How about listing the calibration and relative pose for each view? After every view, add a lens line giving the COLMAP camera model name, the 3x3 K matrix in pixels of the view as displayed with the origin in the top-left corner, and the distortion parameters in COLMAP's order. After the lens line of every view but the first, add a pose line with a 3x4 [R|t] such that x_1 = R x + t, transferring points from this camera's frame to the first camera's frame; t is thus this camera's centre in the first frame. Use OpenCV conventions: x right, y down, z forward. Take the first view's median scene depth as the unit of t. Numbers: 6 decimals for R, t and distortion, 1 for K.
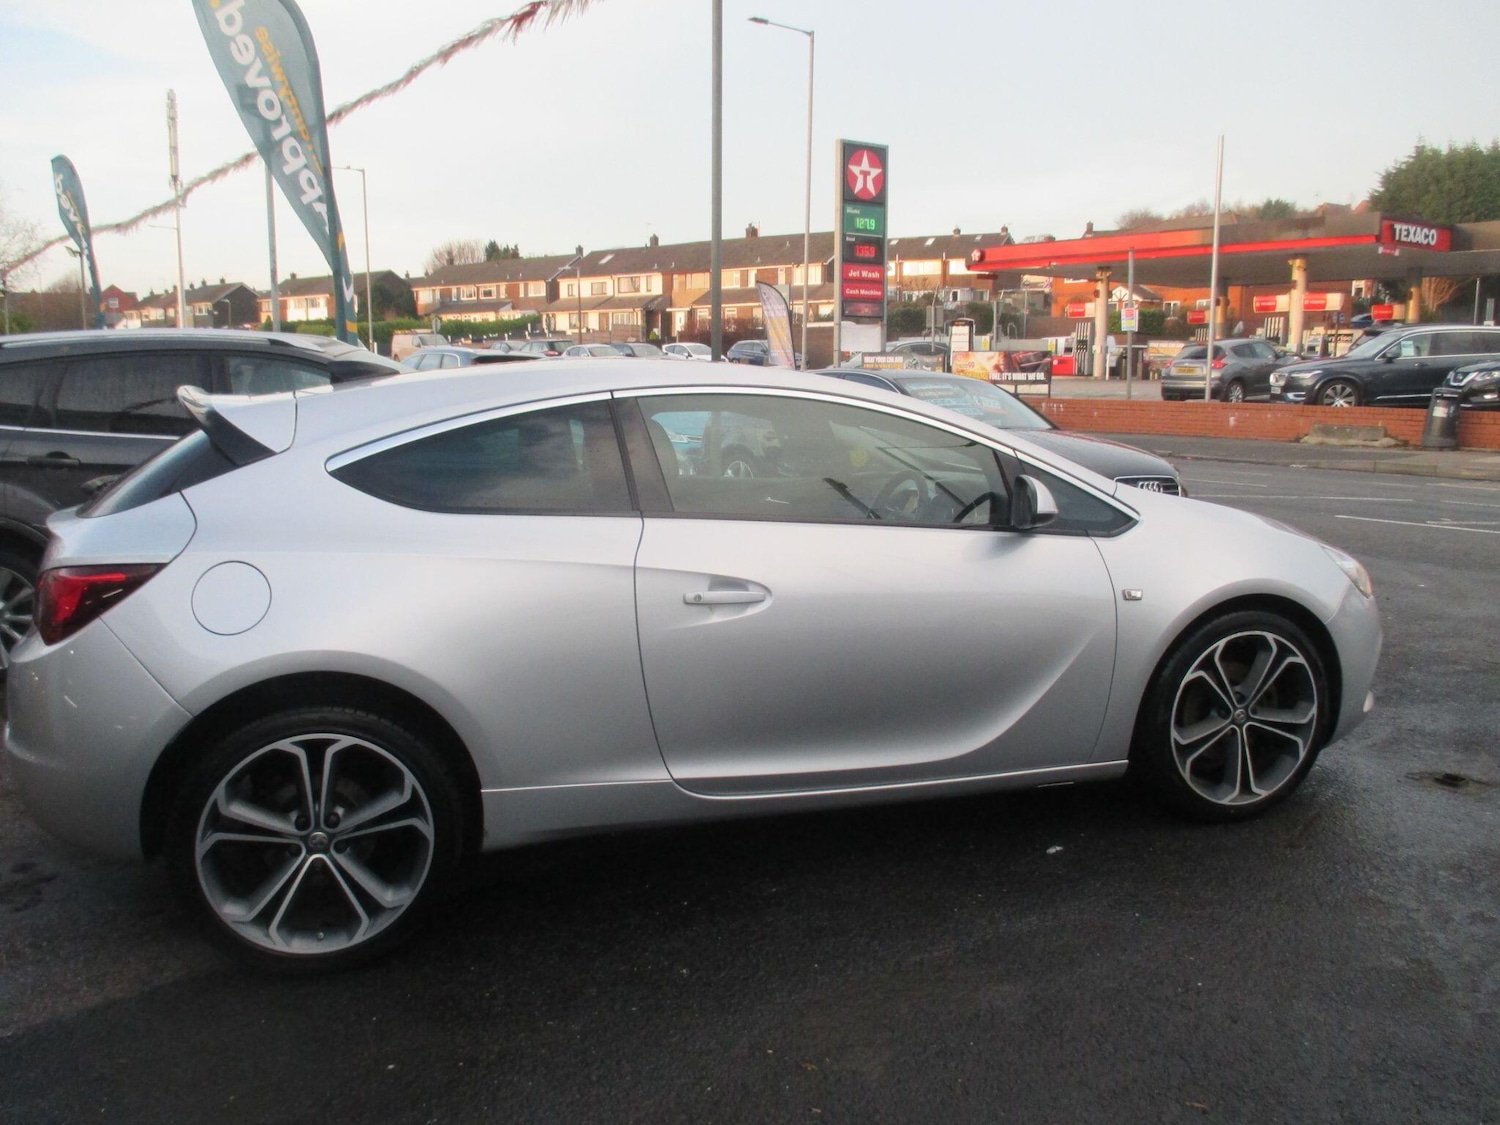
lens RADIAL K [[1238.8, 0, 728.4], [0, 1238.8, 575.7], [0, 0, 1]] dist [-0.039143, 0.009493]
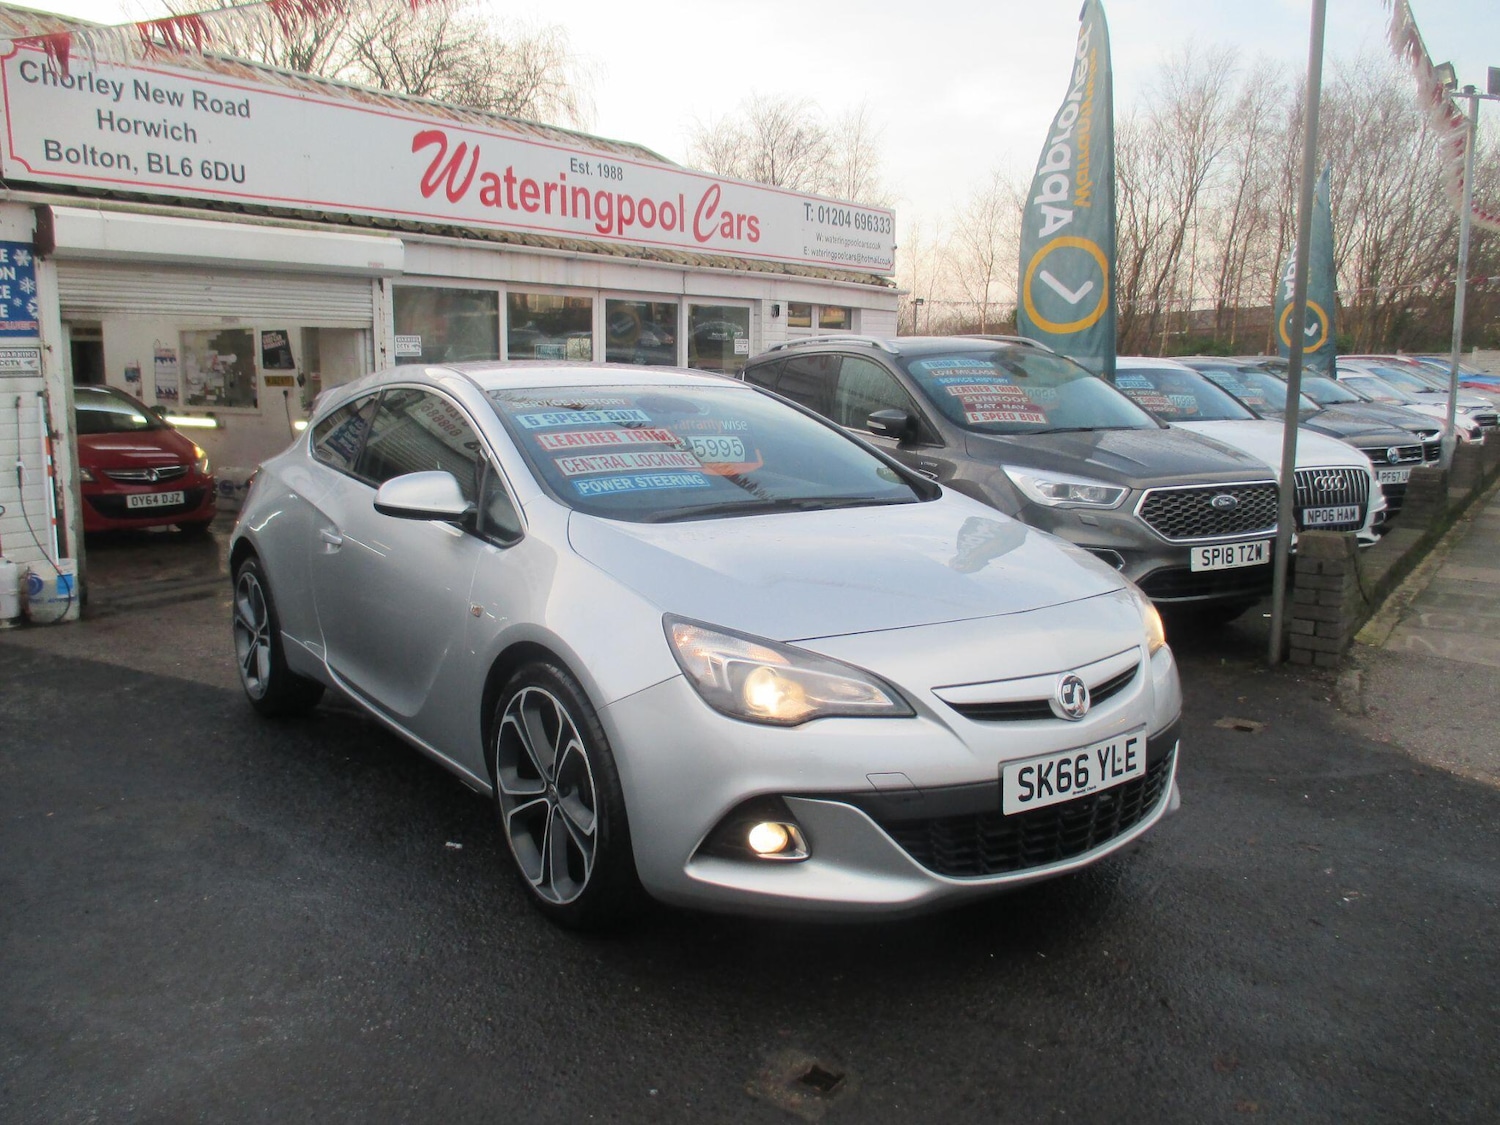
lens RADIAL K [[1238.8, 0, 744.3], [0, 1238.8, 566.8], [0, 0, 1]] dist [-0.039143, 0.009493]
pose [[0.326261, 0.154196, -0.932618, 1.203888], [-0.160987, 0.981257, 0.105919, -0.141550], [0.931470, 0.115582, 0.344970, 0.815627]]
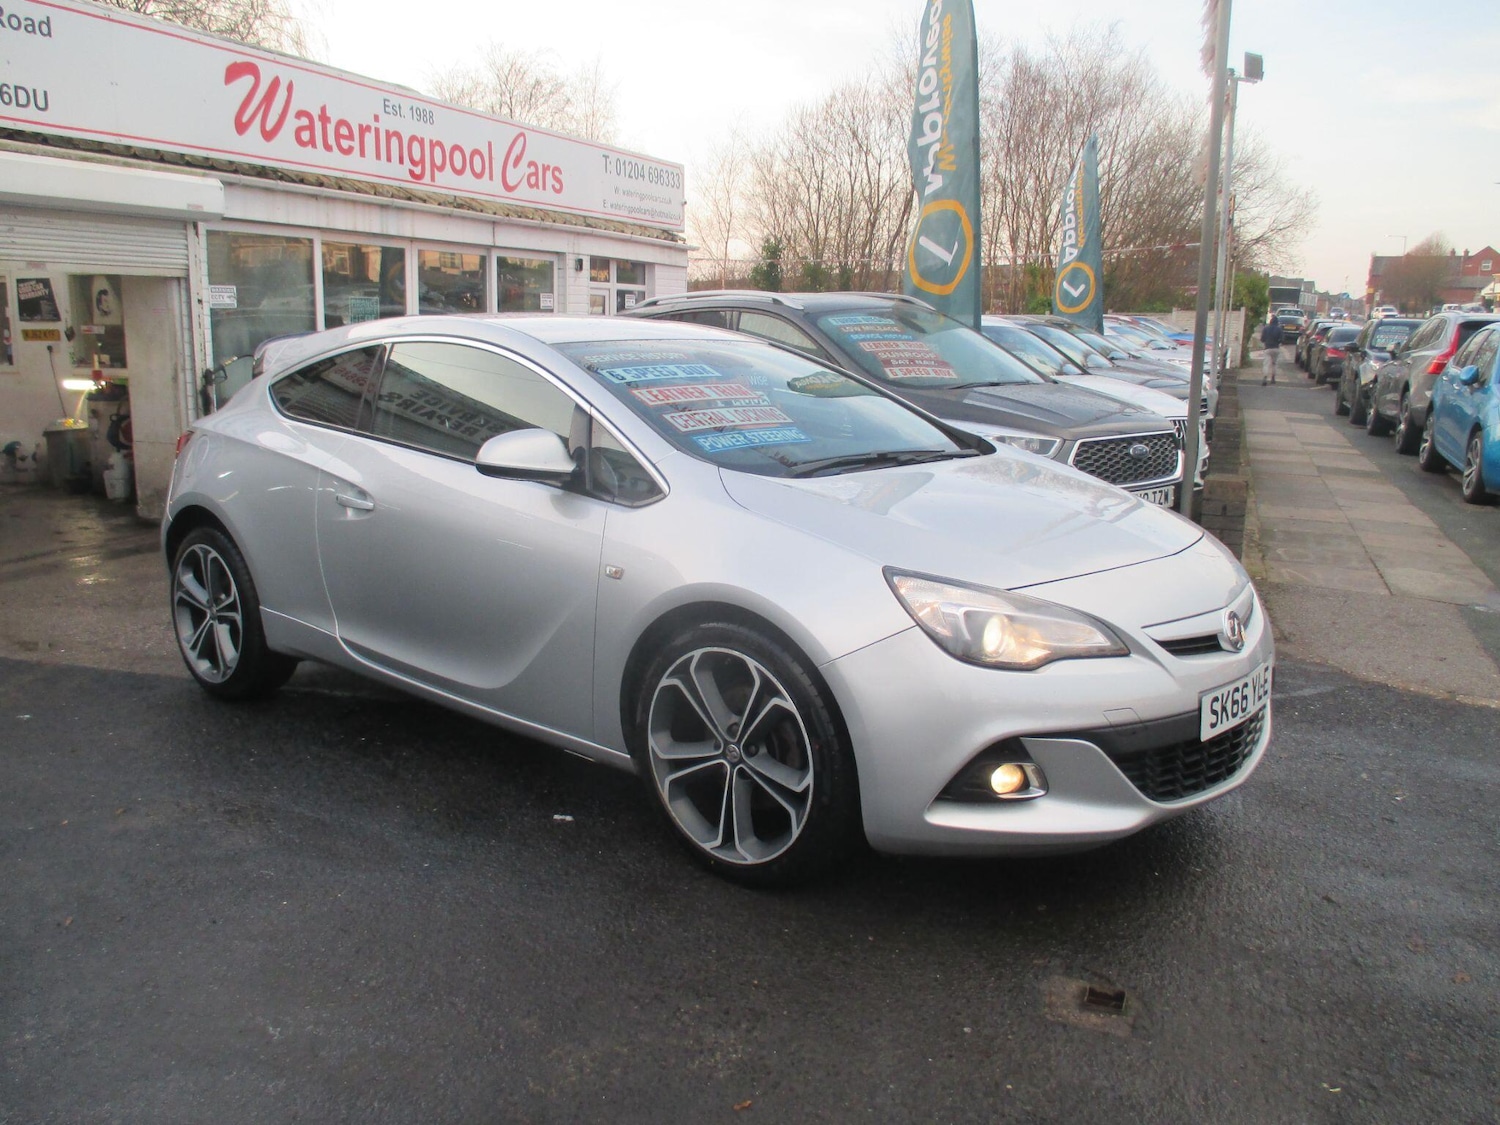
lens RADIAL K [[1238.8, 0, 744.5], [0, 1238.8, 565.8], [0, 0, 1]] dist [-0.039143, 0.009493]
pose [[0.532177, 0.169956, -0.829399, 1.075218], [-0.152849, 0.982833, 0.103323, -0.092481], [0.832722, 0.071787, 0.549019, 0.547871]]
